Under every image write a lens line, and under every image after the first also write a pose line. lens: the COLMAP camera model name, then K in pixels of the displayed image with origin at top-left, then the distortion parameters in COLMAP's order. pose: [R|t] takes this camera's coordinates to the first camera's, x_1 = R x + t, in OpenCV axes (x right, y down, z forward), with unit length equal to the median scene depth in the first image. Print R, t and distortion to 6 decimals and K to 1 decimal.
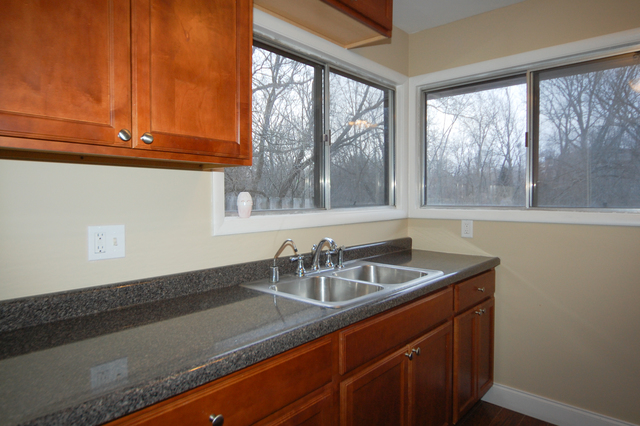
lens RADIAL K [[400.4, 0, 326.9], [0, 400.4, 212.8], [0, 0, 1]] dist [-0.006508, -0.002649]
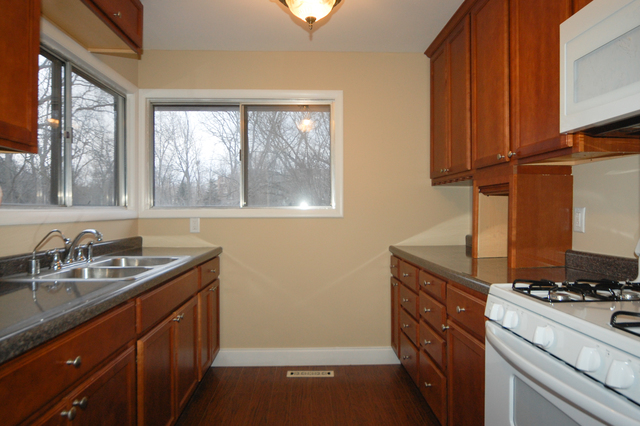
lens RADIAL K [[400.4, 0, 323.0], [0, 400.4, 213.7], [0, 0, 1]] dist [-0.006508, -0.002649]
pose [[0.730549, -0.010867, 0.682774, -0.188411], [0.034260, 0.999197, -0.020755, 0.045037], [-0.682000, 0.038554, 0.730335, -0.131768]]
